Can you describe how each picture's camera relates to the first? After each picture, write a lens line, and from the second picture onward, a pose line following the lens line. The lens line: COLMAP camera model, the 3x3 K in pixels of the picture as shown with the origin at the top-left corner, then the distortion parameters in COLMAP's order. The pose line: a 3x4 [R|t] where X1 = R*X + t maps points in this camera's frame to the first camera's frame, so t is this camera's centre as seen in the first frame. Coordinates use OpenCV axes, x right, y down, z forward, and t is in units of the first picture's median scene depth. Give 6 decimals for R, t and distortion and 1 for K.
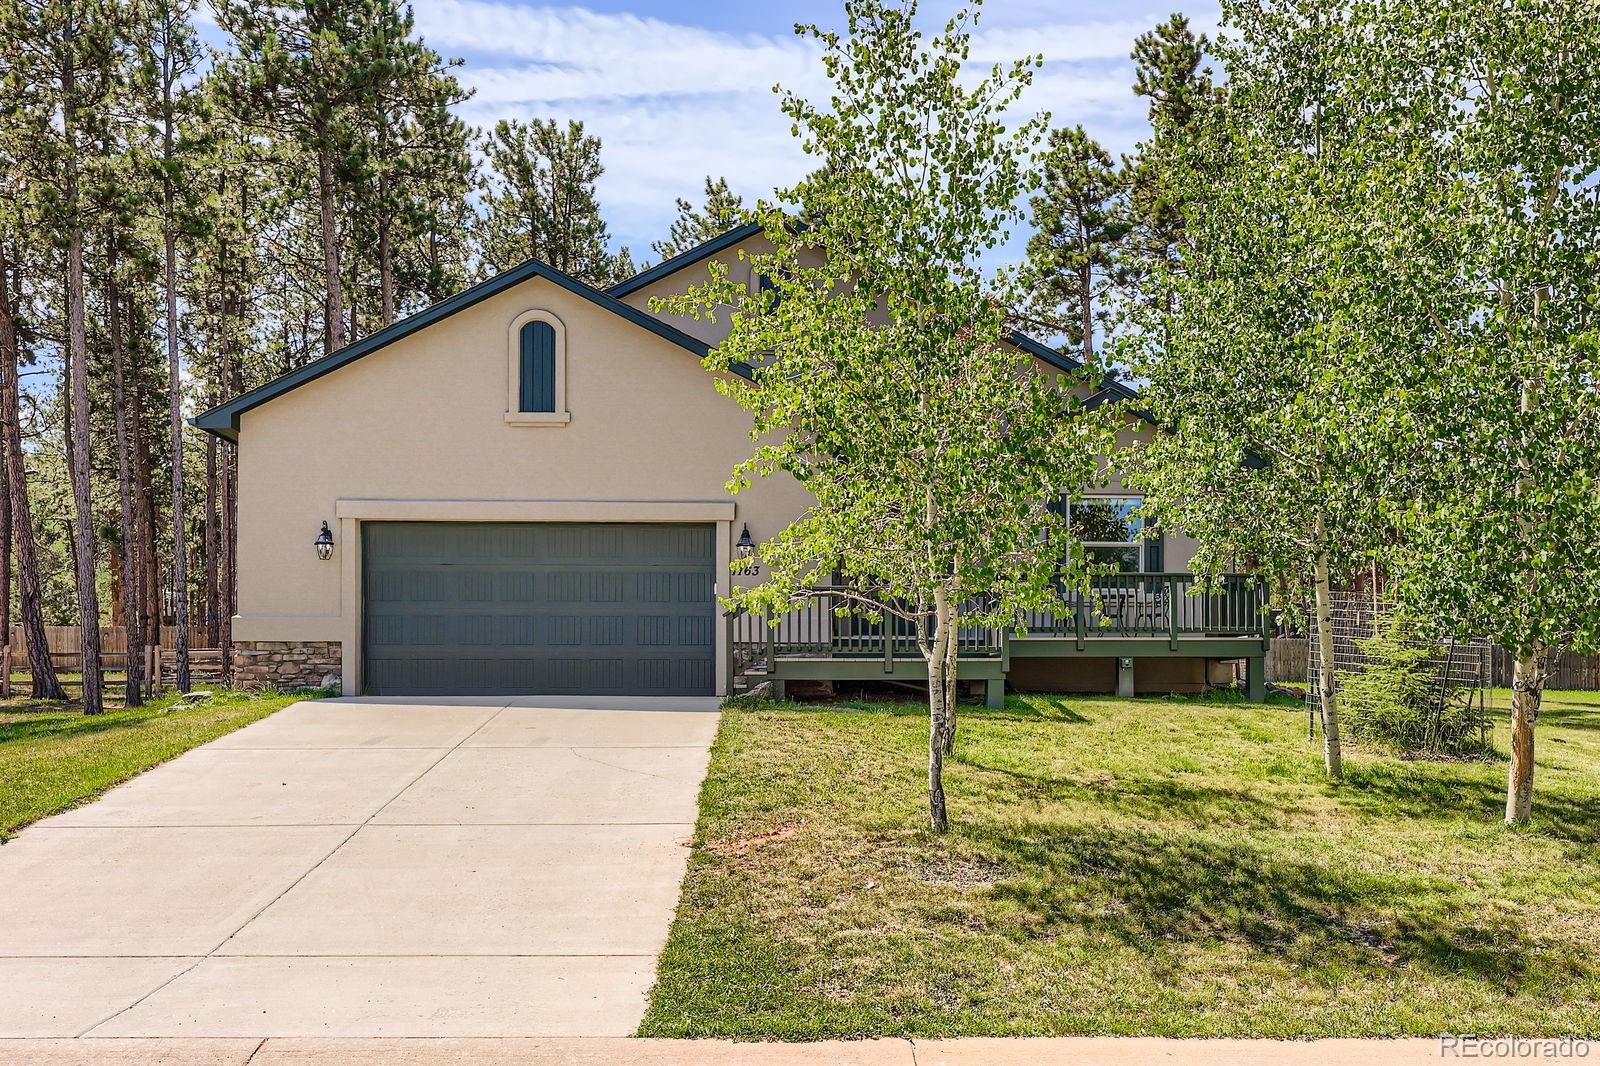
lens RADIAL K [[1344.7, 0, 796.3], [0, 1344.7, 534.4], [0, 0, 1]] dist [0.009232, 0.003211]
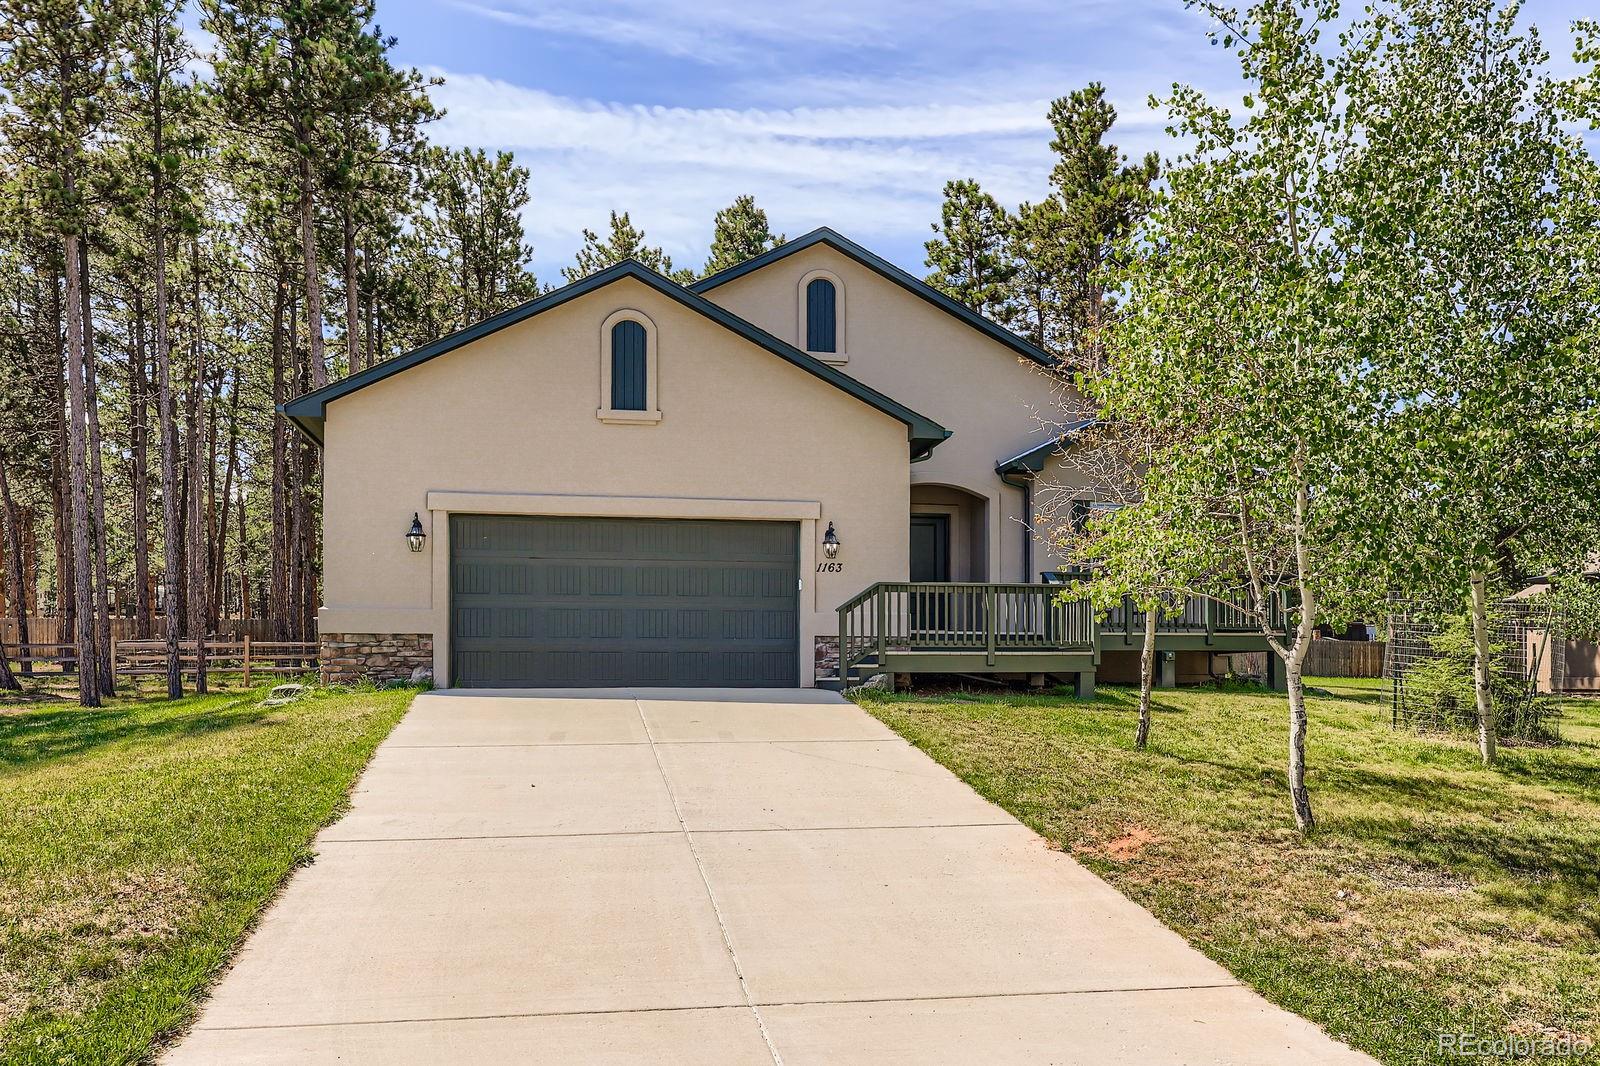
lens RADIAL K [[1186.5, 0, 802.7], [0, 1186.5, 535.3], [0, 0, 1]] dist [0.010568, 0.000806]
pose [[0.990842, 0.014432, 0.134255, -0.160031], [-0.013913, 0.999892, -0.004801, 0.006006], [-0.134310, 0.002889, 0.990935, 0.078936]]
